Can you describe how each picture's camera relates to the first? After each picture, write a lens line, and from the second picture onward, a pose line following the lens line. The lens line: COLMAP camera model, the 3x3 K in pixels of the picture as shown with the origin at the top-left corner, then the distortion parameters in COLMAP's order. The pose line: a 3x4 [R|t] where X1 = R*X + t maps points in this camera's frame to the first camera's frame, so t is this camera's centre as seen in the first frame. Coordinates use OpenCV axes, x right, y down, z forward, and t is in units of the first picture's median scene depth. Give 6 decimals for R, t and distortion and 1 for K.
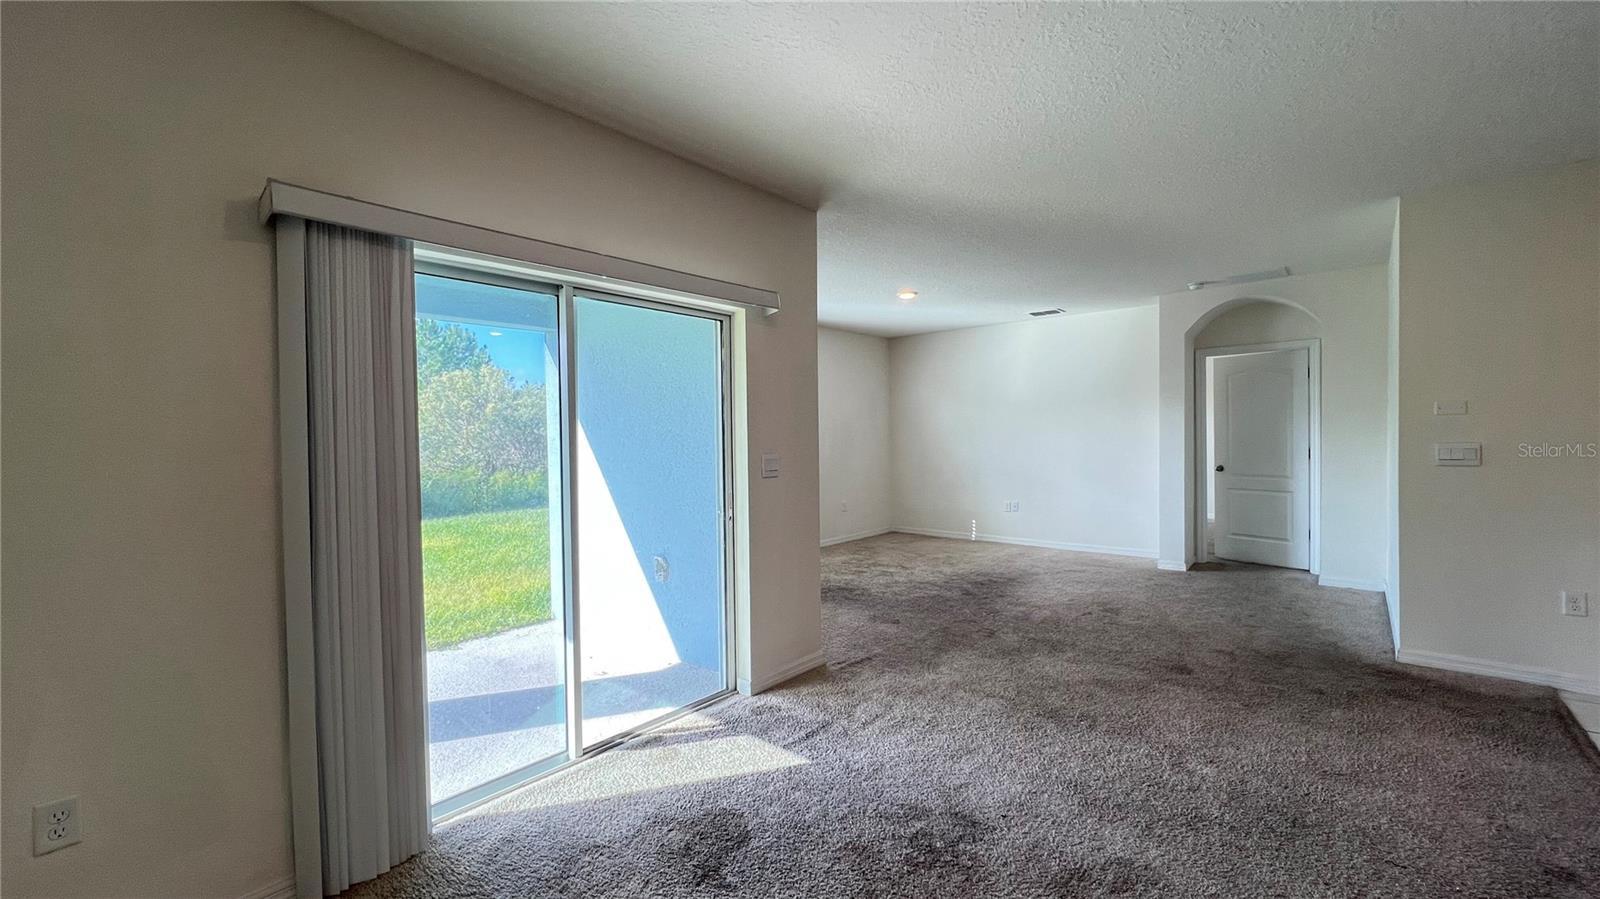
lens RADIAL K [[631.1, 0, 795.0], [0, 631.1, 453.0], [0, 0, 1]] dist [0.002650, -0.000278]
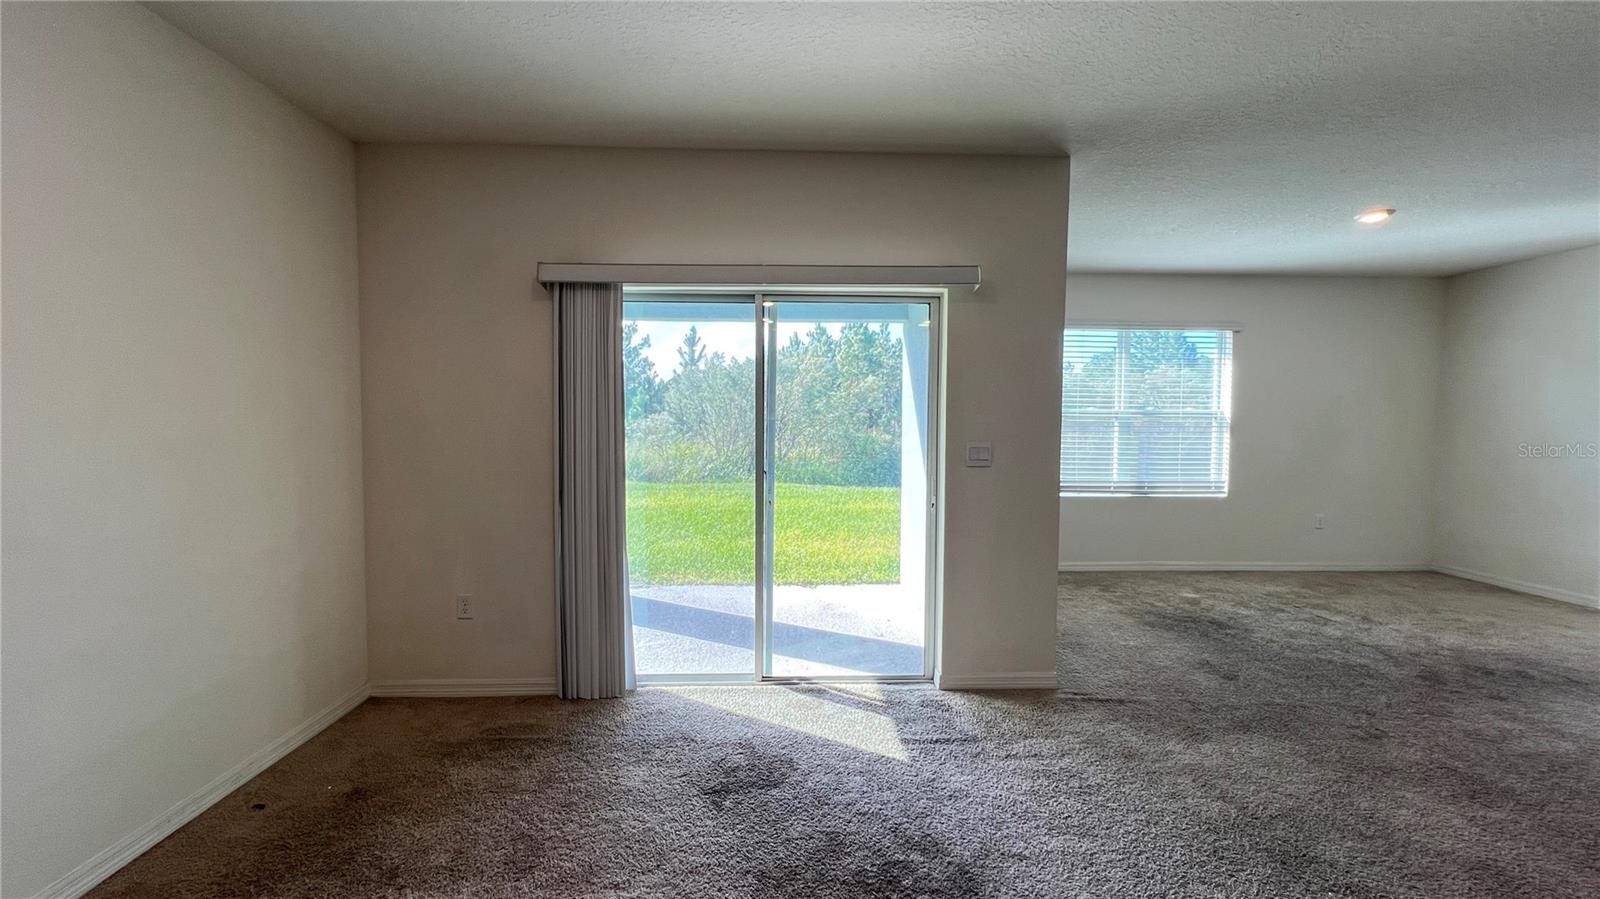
lens RADIAL K [[631.1, 0, 792.7], [0, 631.1, 447.7], [0, 0, 1]] dist [0.002650, -0.000278]
pose [[0.692578, 0.051581, -0.719497, 0.459827], [-0.035547, 0.998669, 0.037379, -0.014798], [0.720467, -0.000312, 0.693489, 0.165921]]
